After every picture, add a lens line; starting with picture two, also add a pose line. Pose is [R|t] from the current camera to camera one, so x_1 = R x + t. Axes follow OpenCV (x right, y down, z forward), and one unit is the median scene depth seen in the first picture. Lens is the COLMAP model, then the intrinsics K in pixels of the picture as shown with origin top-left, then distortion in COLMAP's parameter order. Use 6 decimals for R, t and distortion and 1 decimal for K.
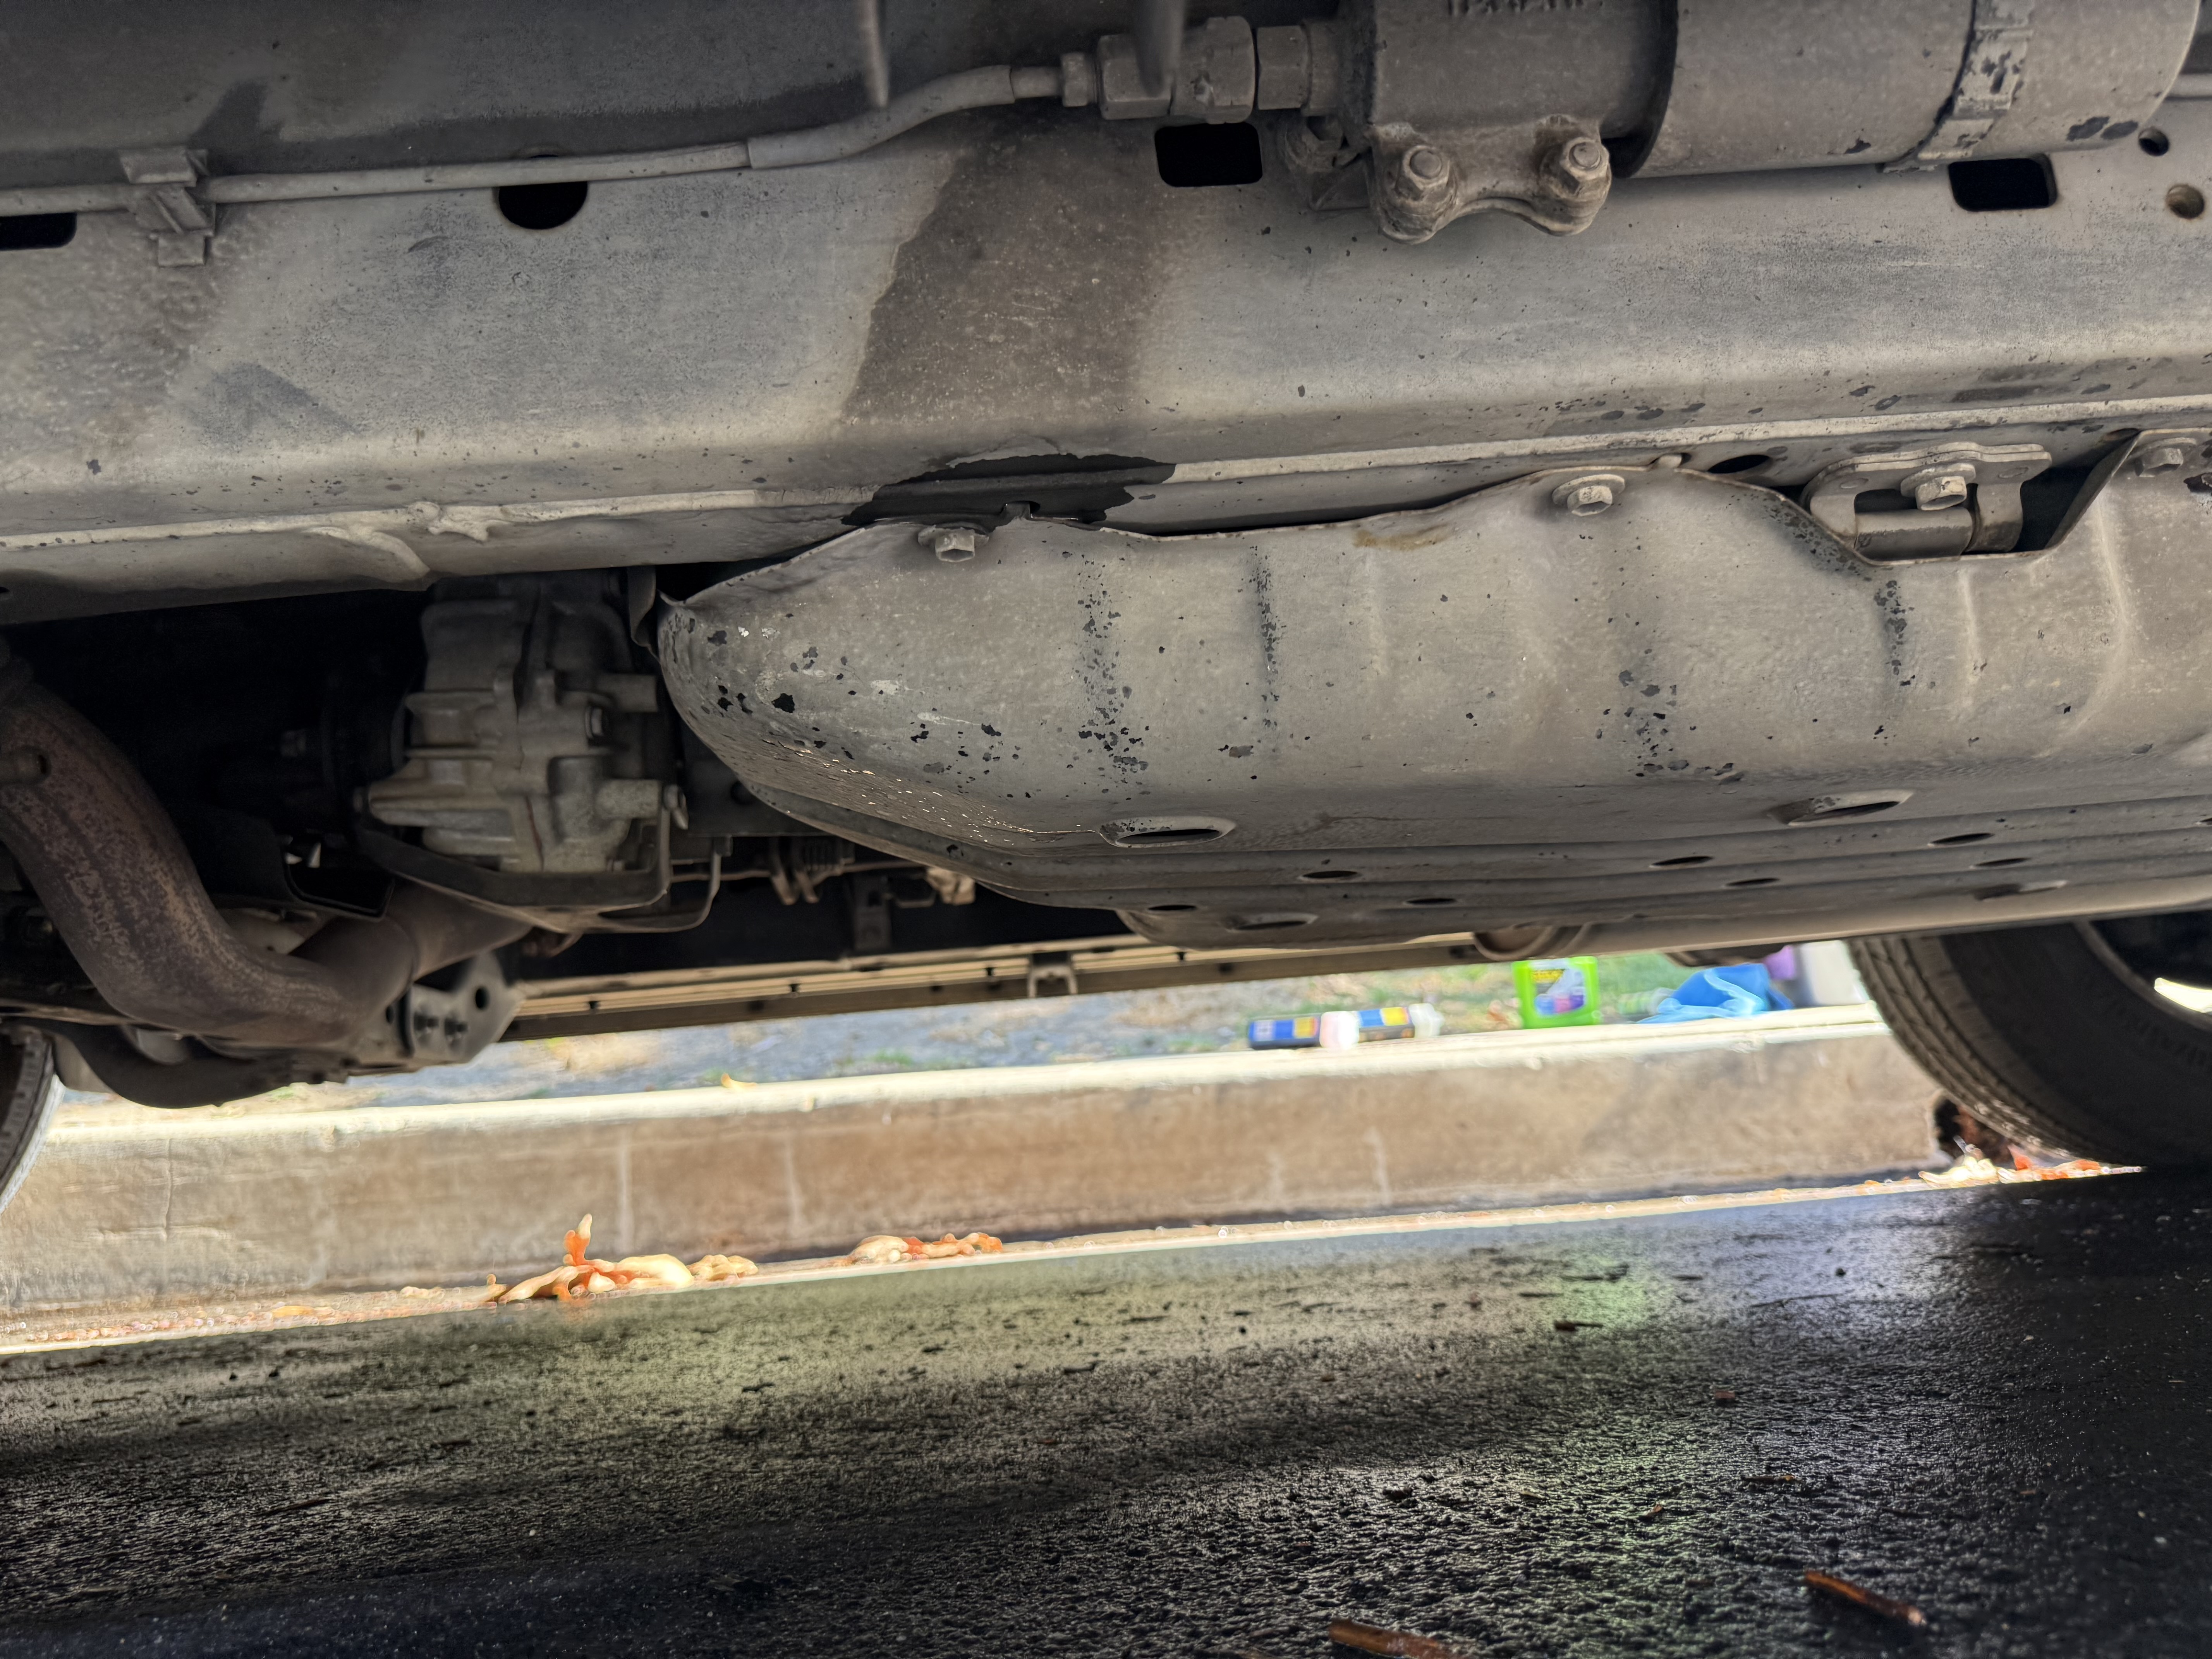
lens RADIAL K [[1594.9, 0, 1117.6], [0, 1594.9, 809.8], [0, 0, 1]] dist [0.036057, -0.051578]
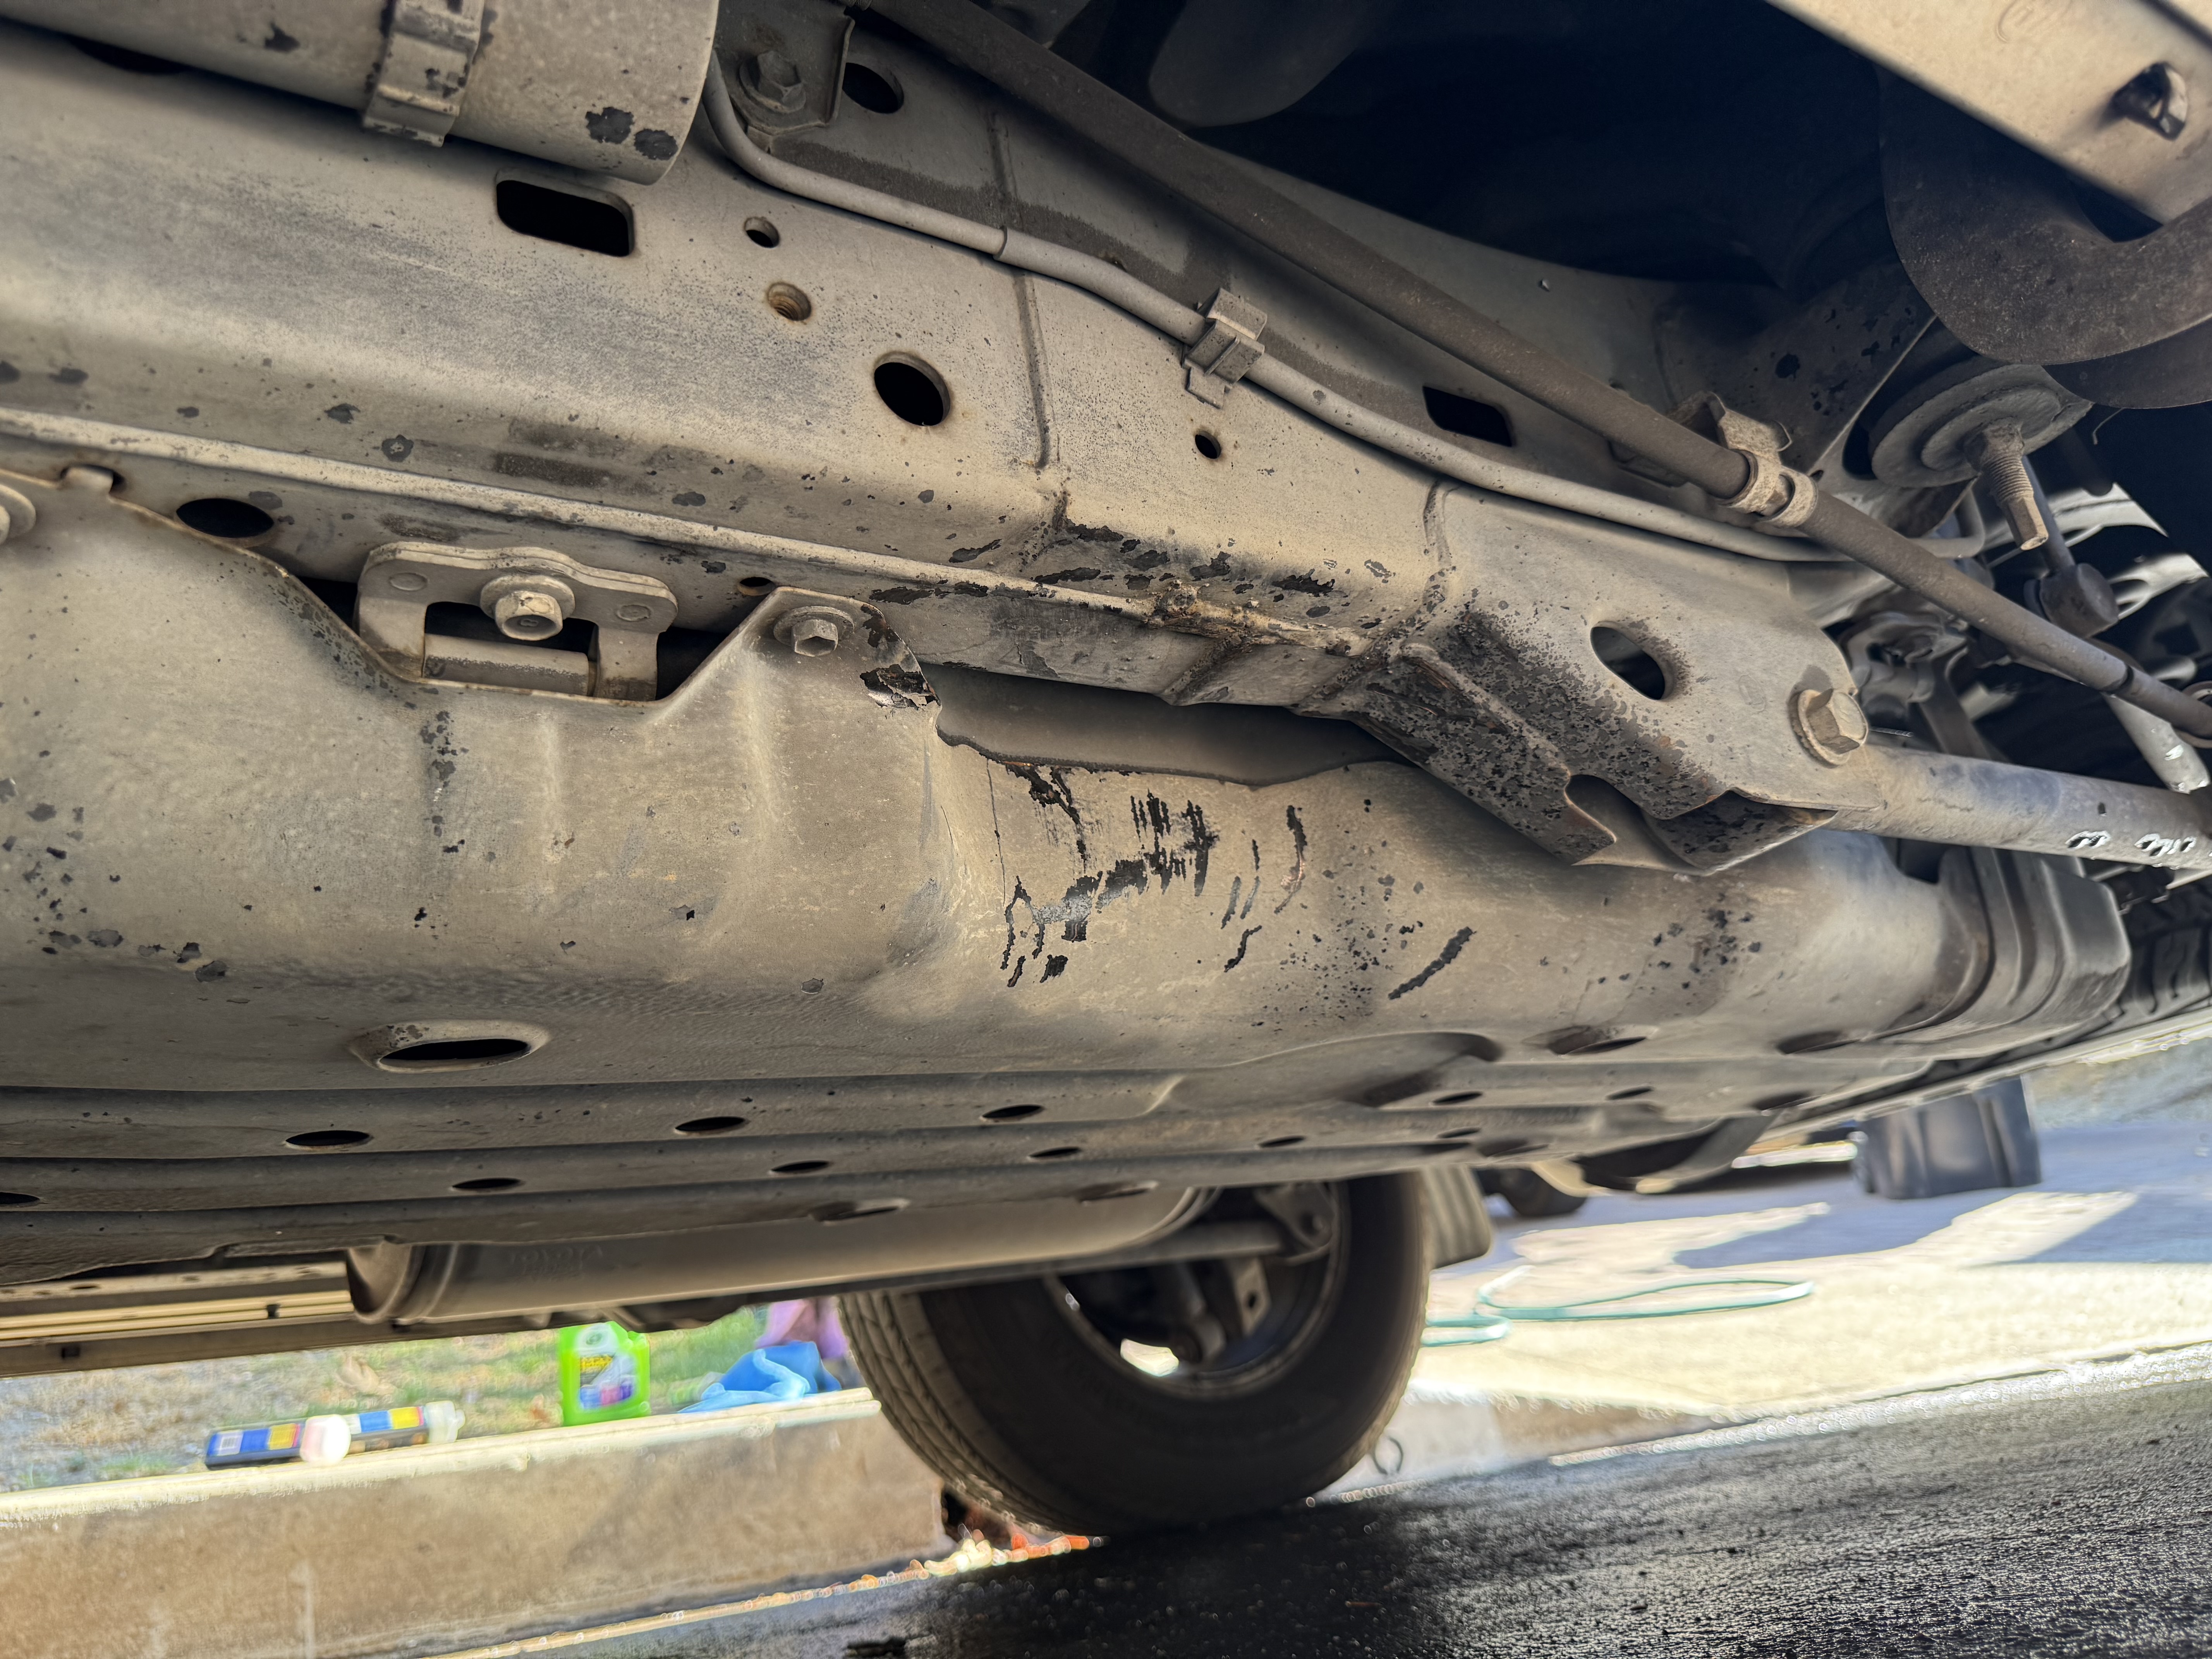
lens RADIAL K [[1594.9, 0, 1070.8], [0, 1594.9, 853.0], [0, 0, 1]] dist [0.036057, -0.051578]
pose [[0.884818, 0.116777, 0.451065, 0.401619], [-0.019157, 0.976382, -0.215199, 0.073983], [-0.465542, 0.181771, 0.866158, 0.225851]]
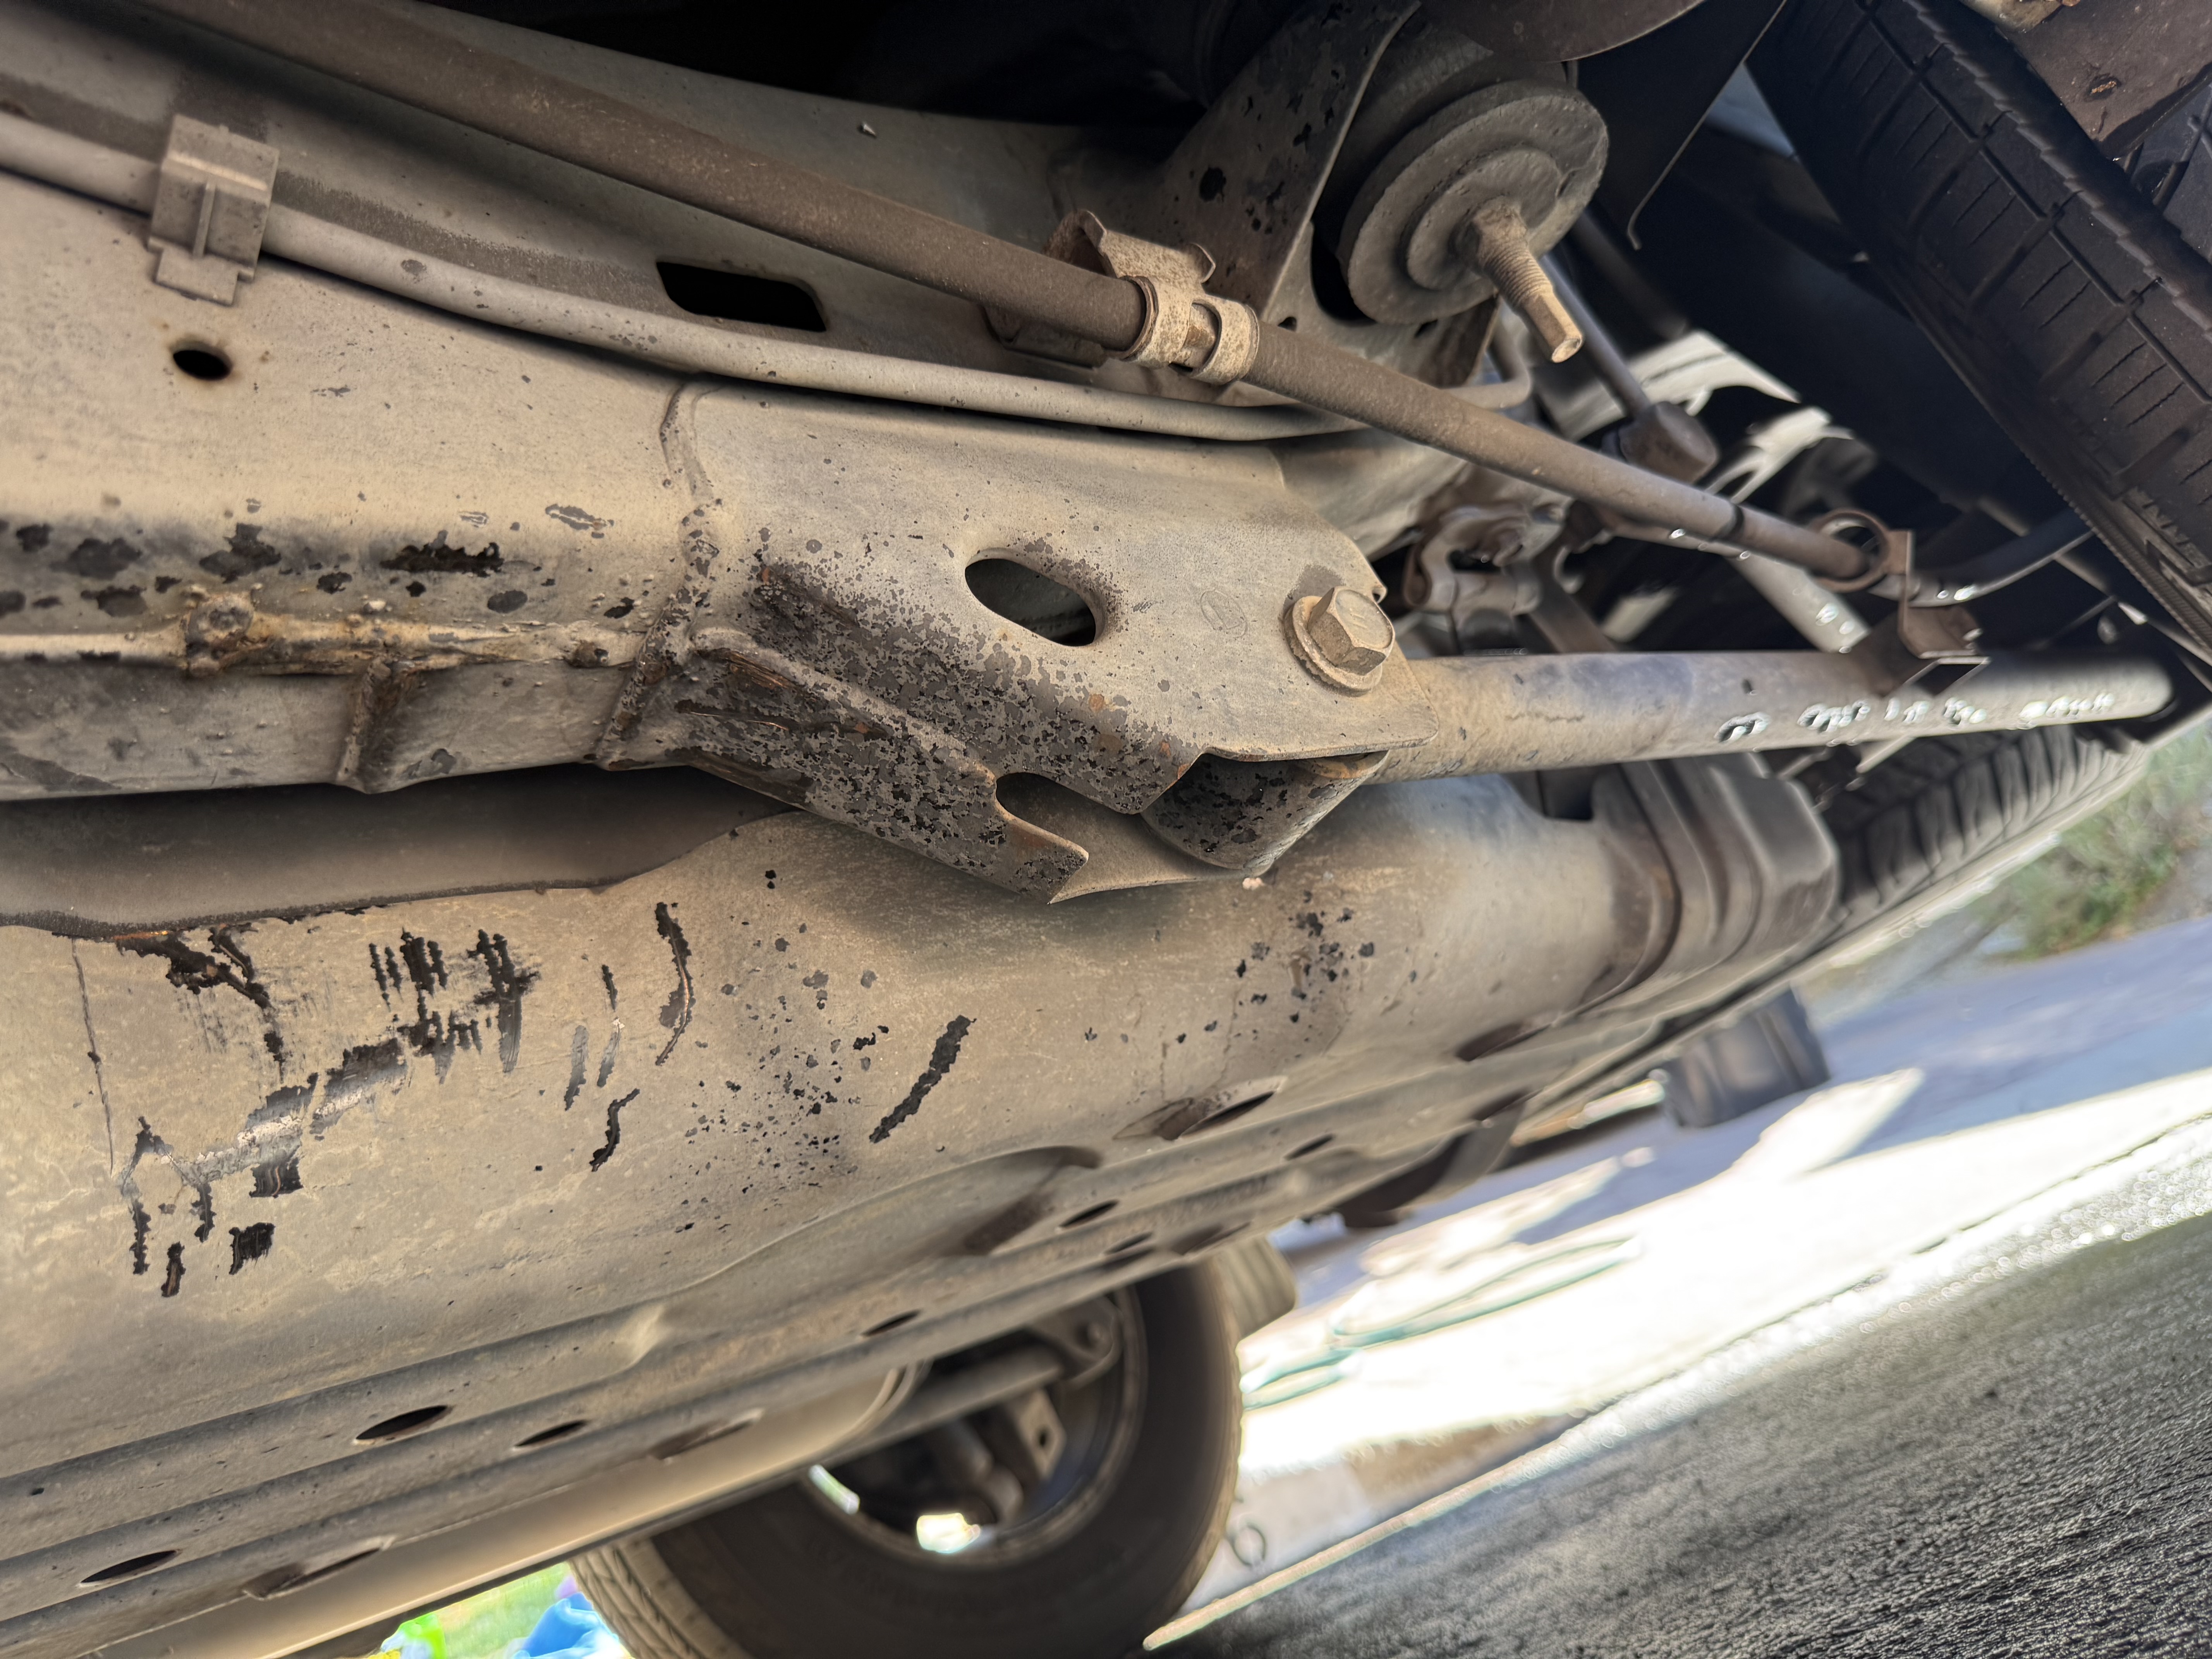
lens RADIAL K [[1594.9, 0, 1084.4], [0, 1594.9, 869.4], [0, 0, 1]] dist [0.036057, -0.051578]
pose [[0.824679, -0.046019, 0.563725, 0.787631], [0.219233, 0.944775, -0.243592, 0.012823], [-0.521384, 0.324472, 0.789225, 0.402910]]
